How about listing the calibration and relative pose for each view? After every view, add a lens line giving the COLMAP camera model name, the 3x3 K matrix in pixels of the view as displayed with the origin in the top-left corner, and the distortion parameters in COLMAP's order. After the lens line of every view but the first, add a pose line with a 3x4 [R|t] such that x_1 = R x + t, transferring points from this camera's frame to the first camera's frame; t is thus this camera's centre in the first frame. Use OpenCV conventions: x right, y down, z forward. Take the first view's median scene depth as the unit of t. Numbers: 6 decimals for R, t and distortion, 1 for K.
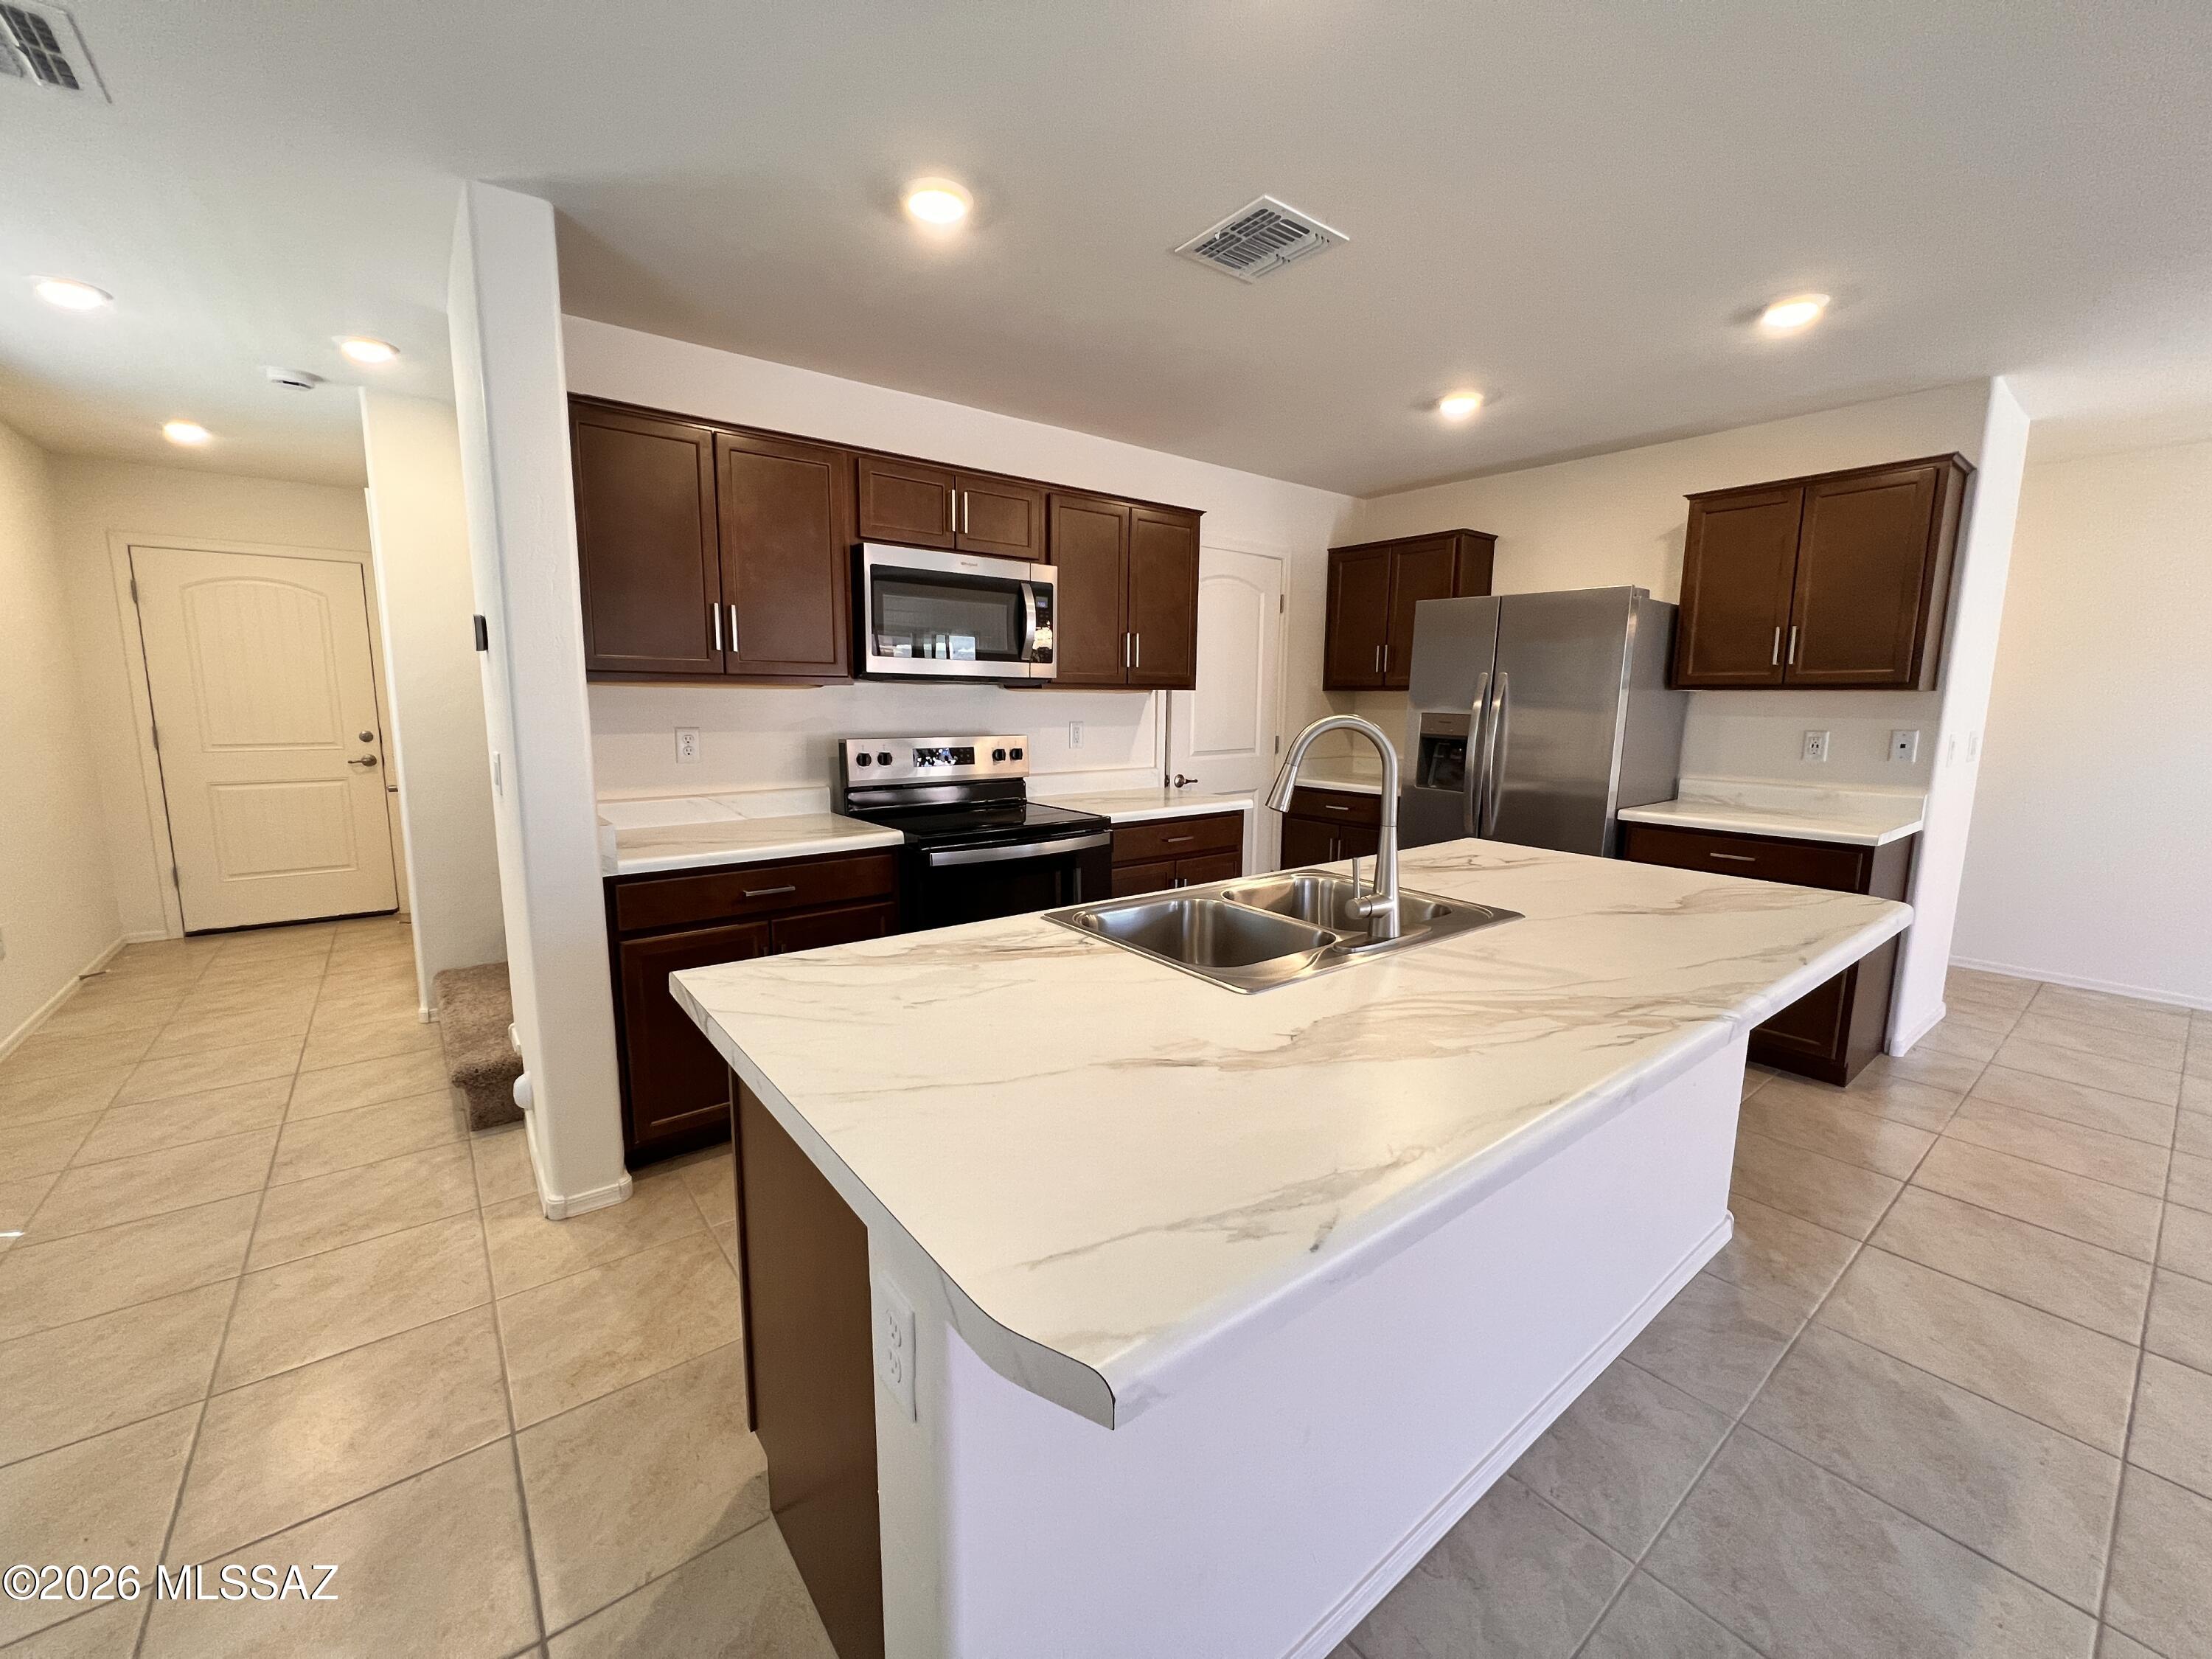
lens RADIAL K [[883.1, 0, 1100.4], [0, 883.1, 826.2], [0, 0, 1]] dist [-0.002549, 0.000704]
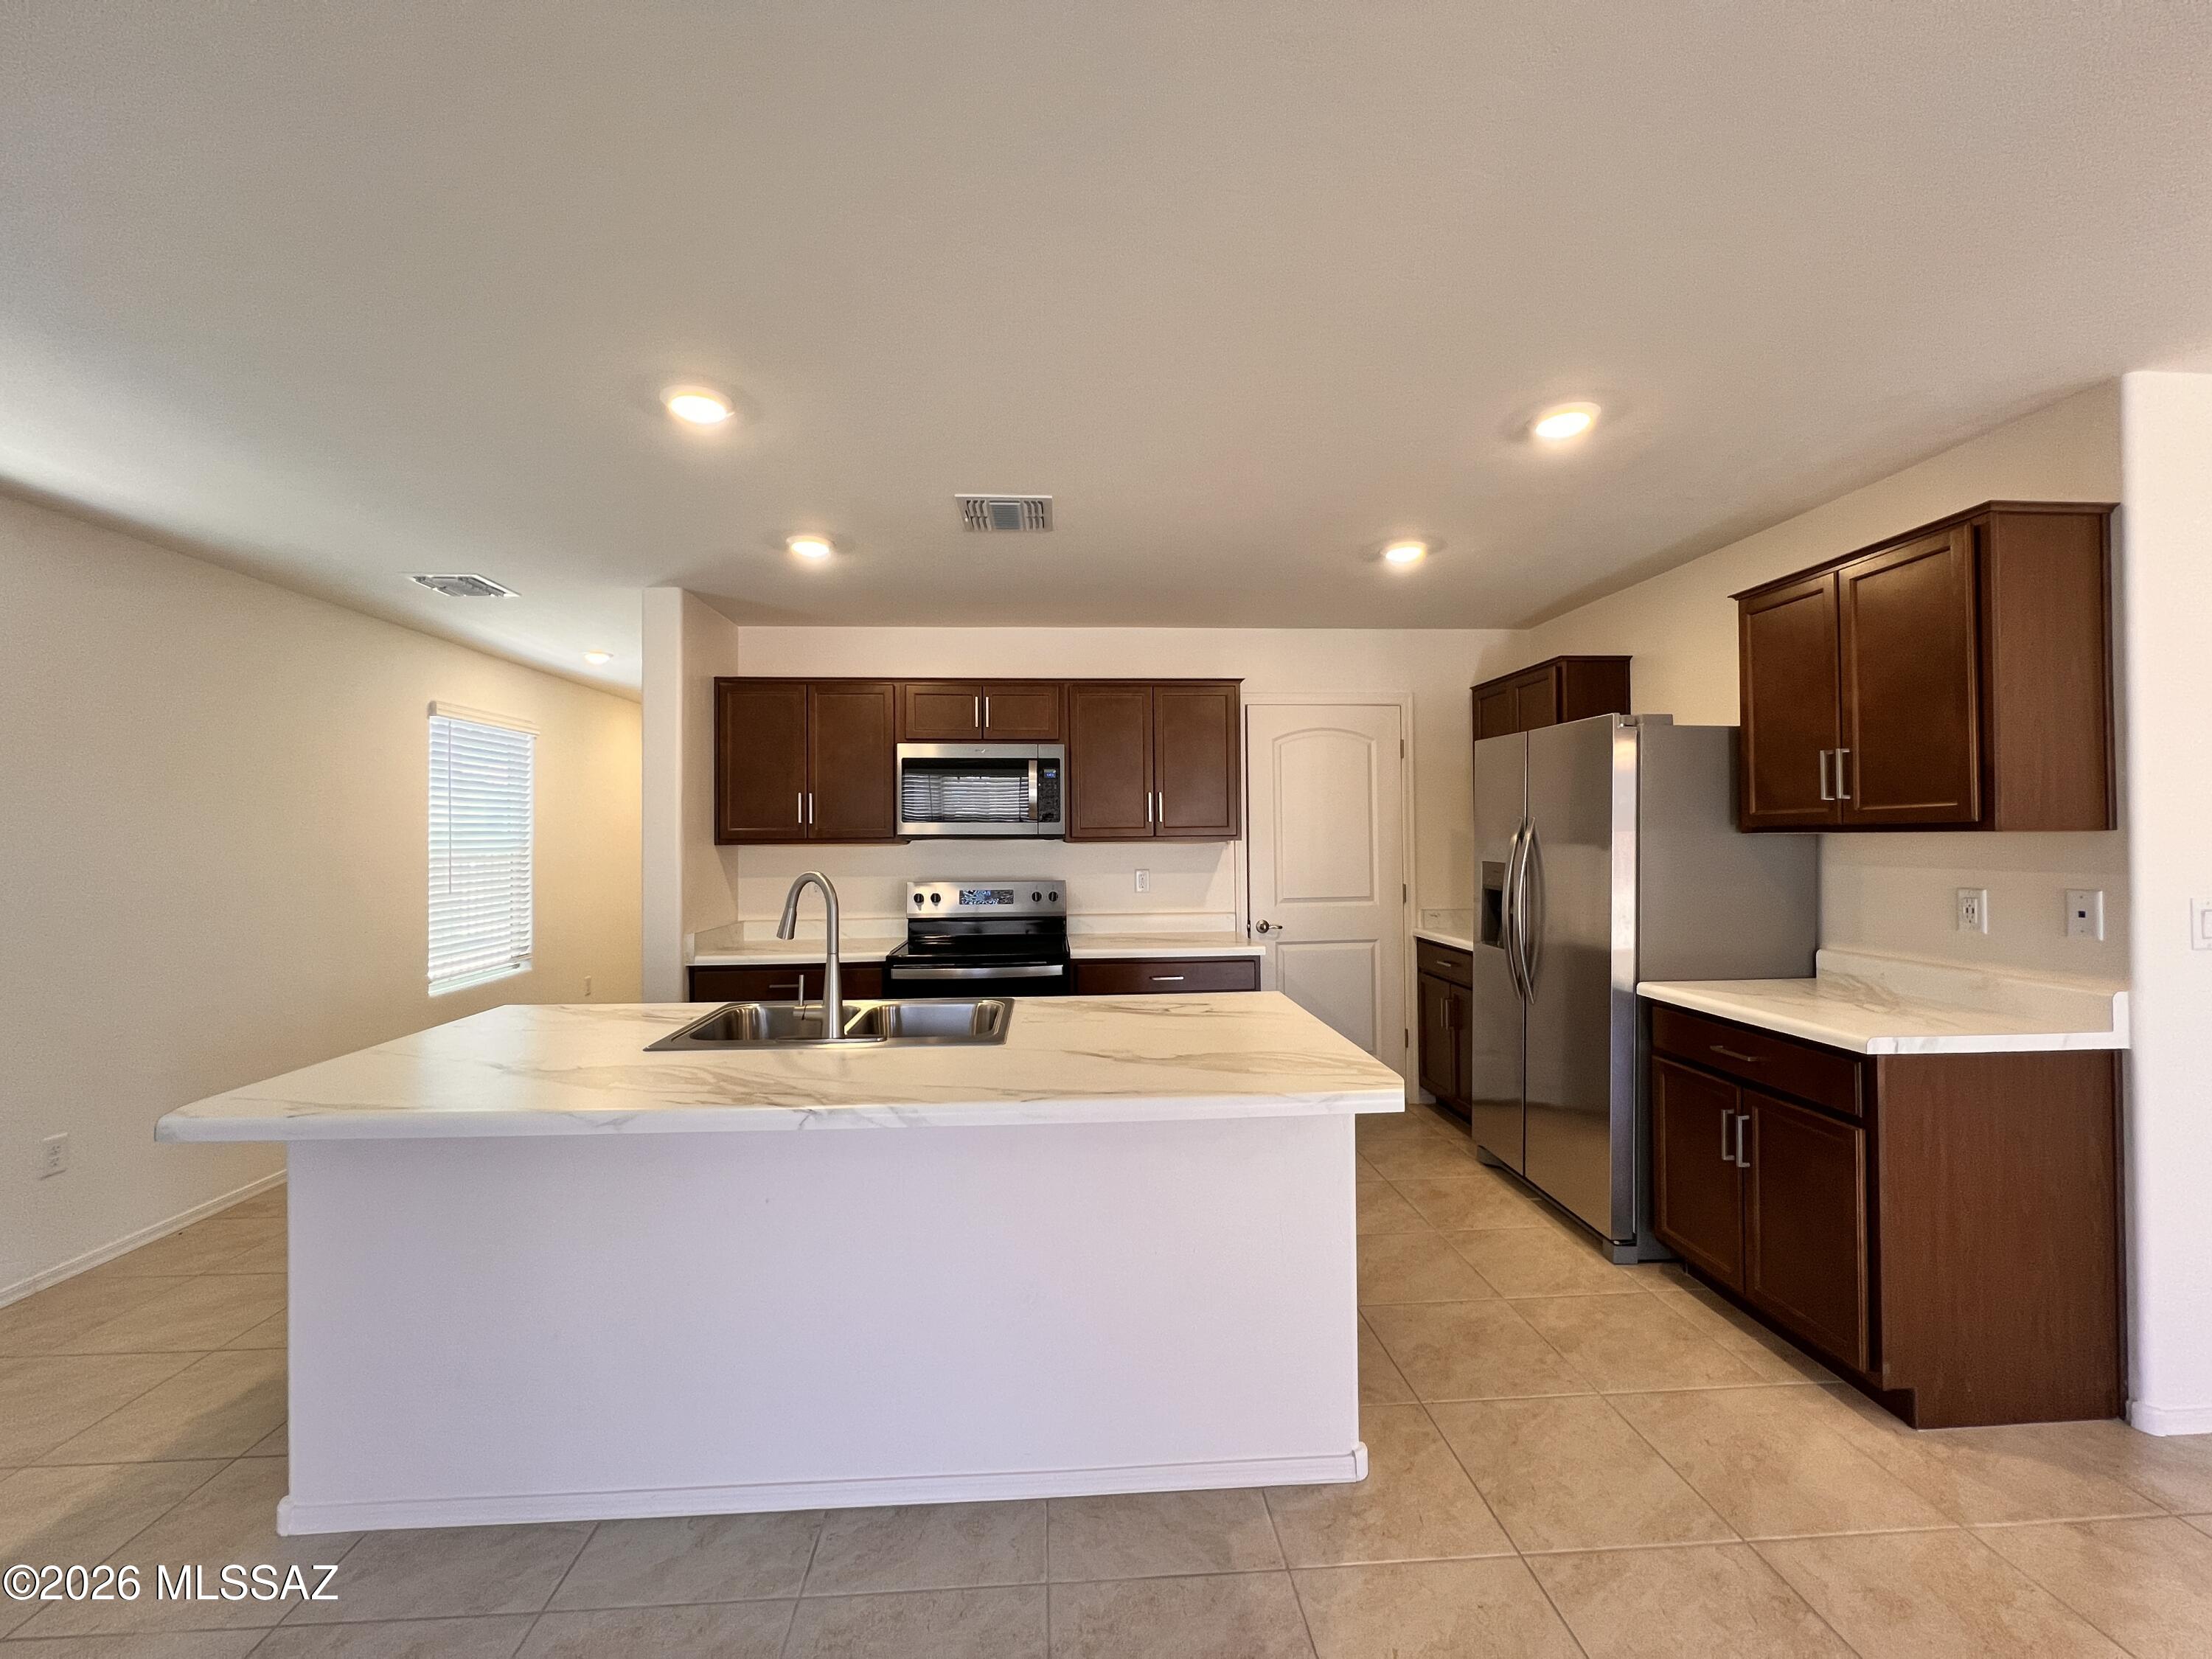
lens RADIAL K [[883.1, 0, 1100.4], [0, 883.1, 826.2], [0, 0, 1]] dist [-0.002549, 0.000704]
pose [[0.824056, -0.022382, -0.566066, 0.654377], [-0.068408, 0.987976, -0.138649, -0.014513], [0.562363, 0.152978, 0.812617, 0.047944]]
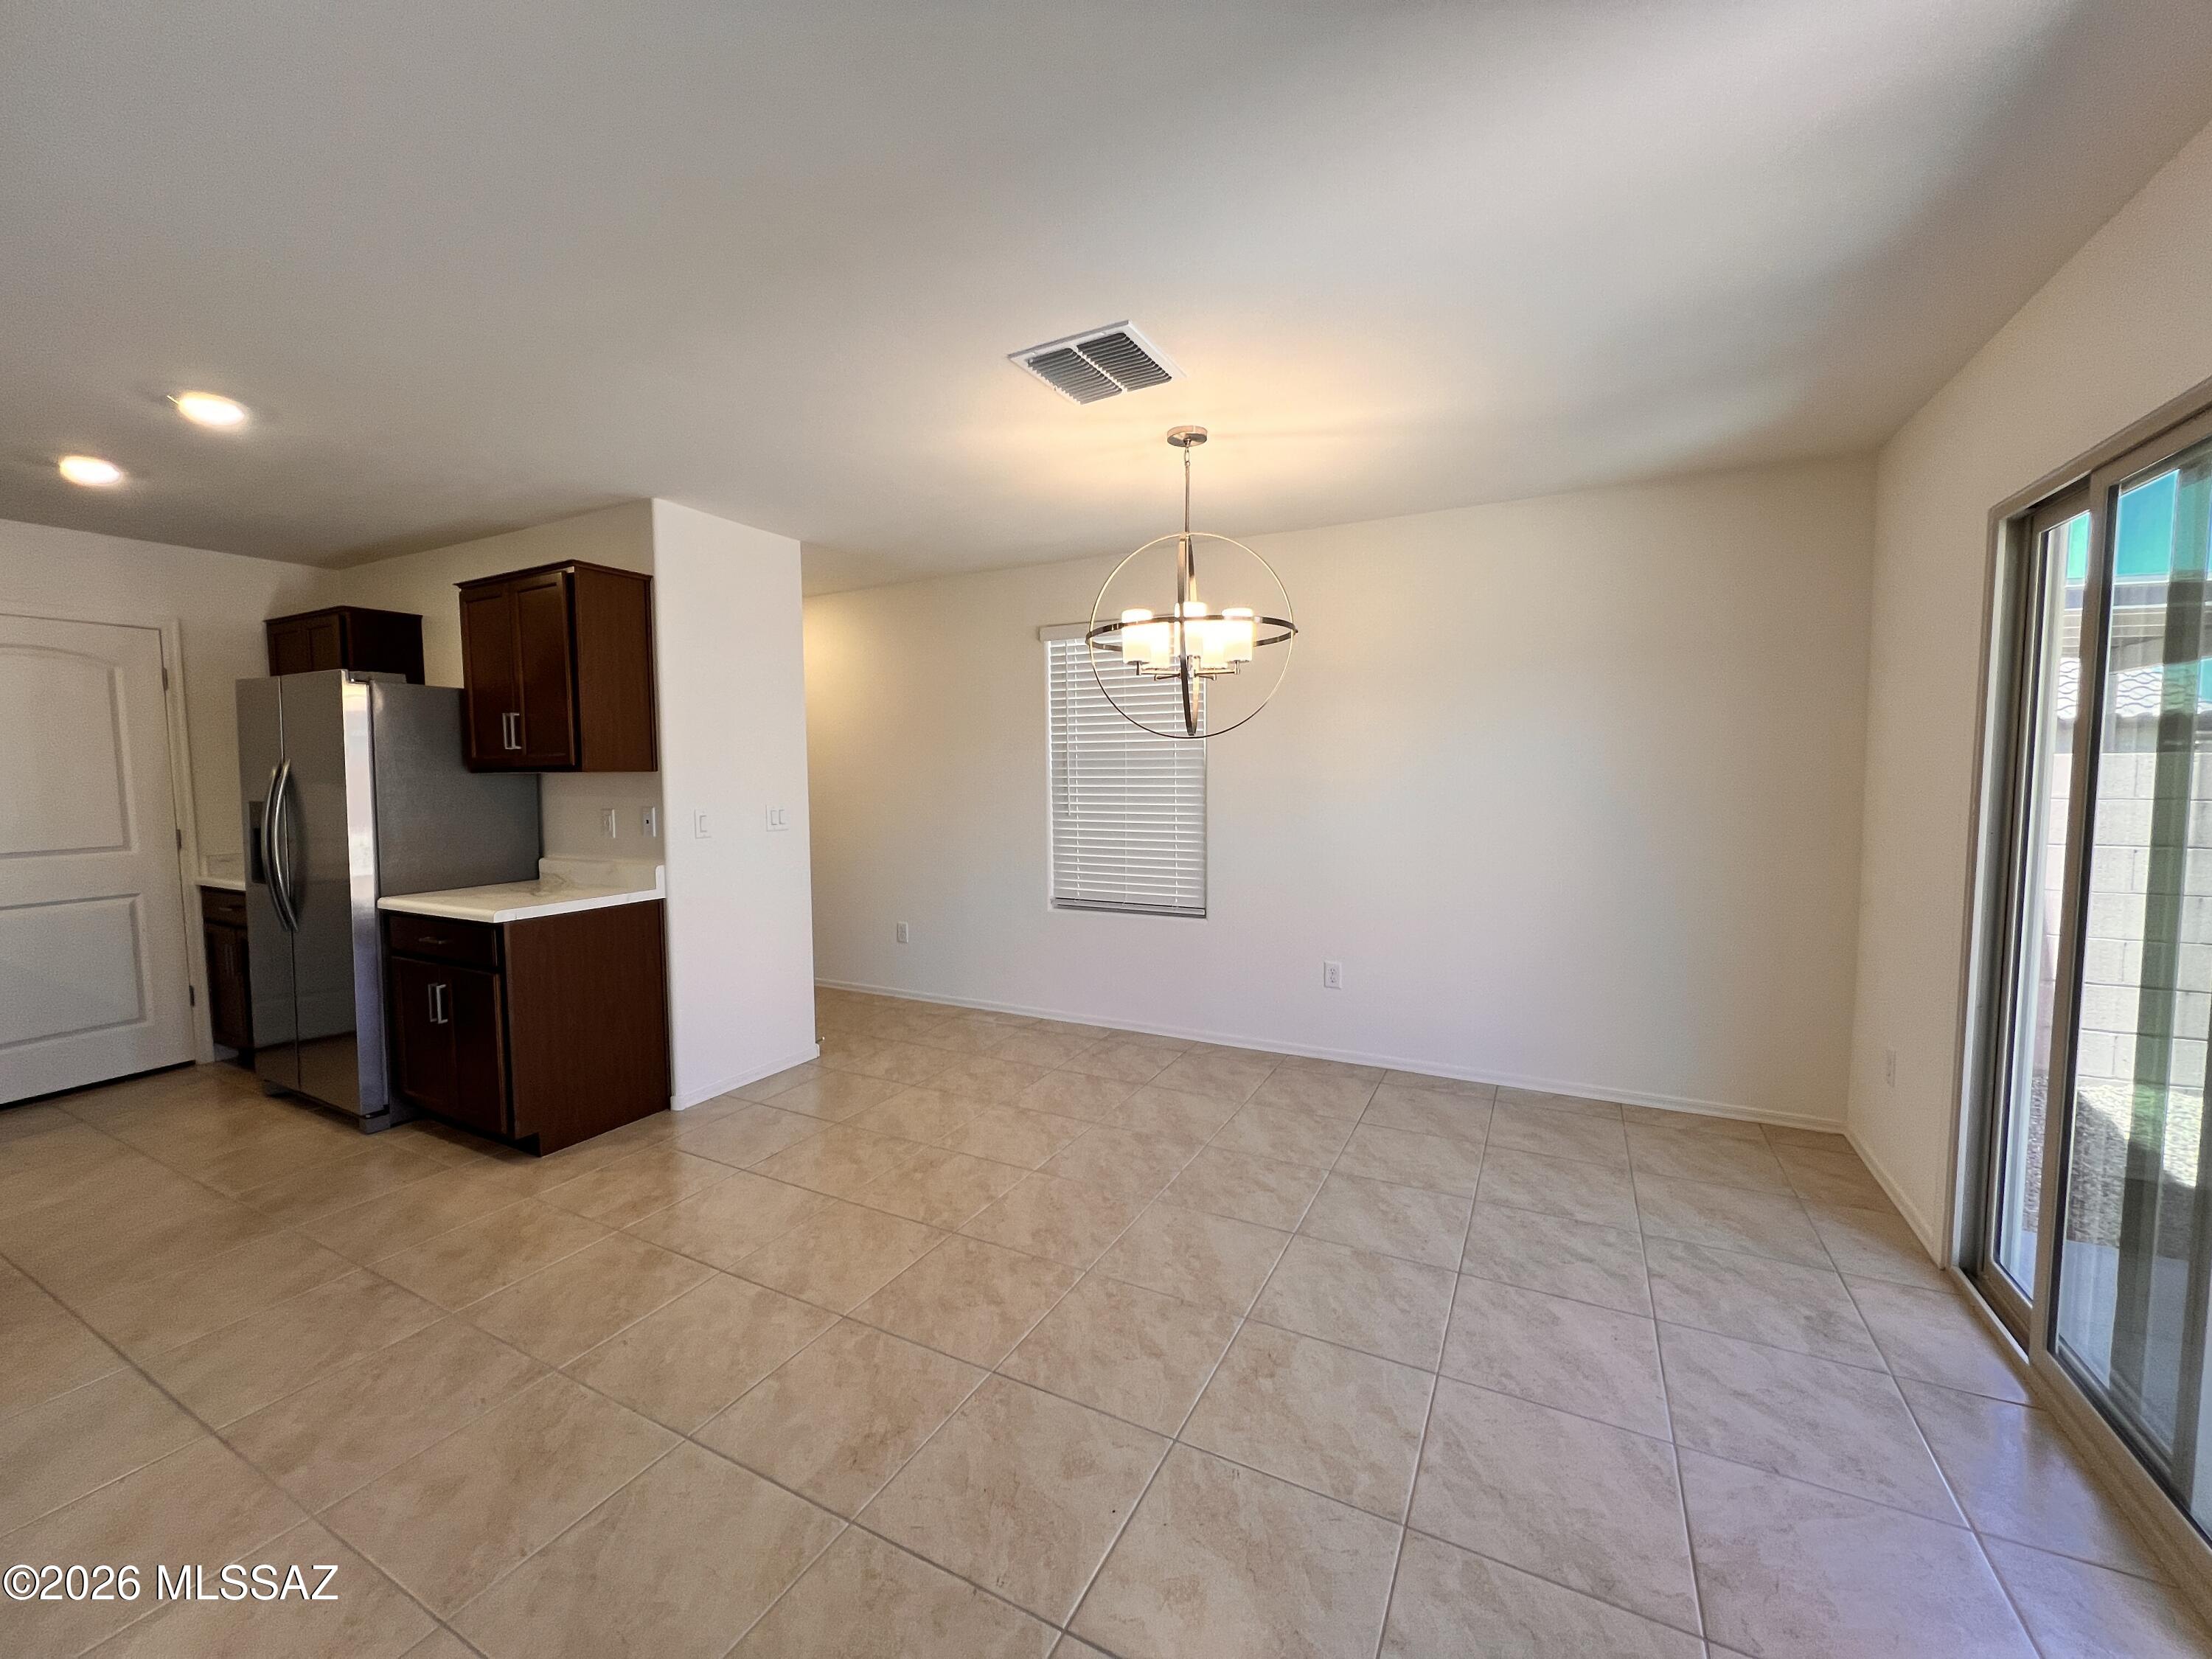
lens RADIAL K [[883.1, 0, 1100.4], [0, 883.1, 826.2], [0, 0, 1]] dist [-0.002549, 0.000704]
pose [[0.911597, -0.043944, 0.408730, 0.934739], [0.076591, 0.995016, -0.063846, 0.025591], [-0.403887, 0.089507, 0.910419, -0.208575]]
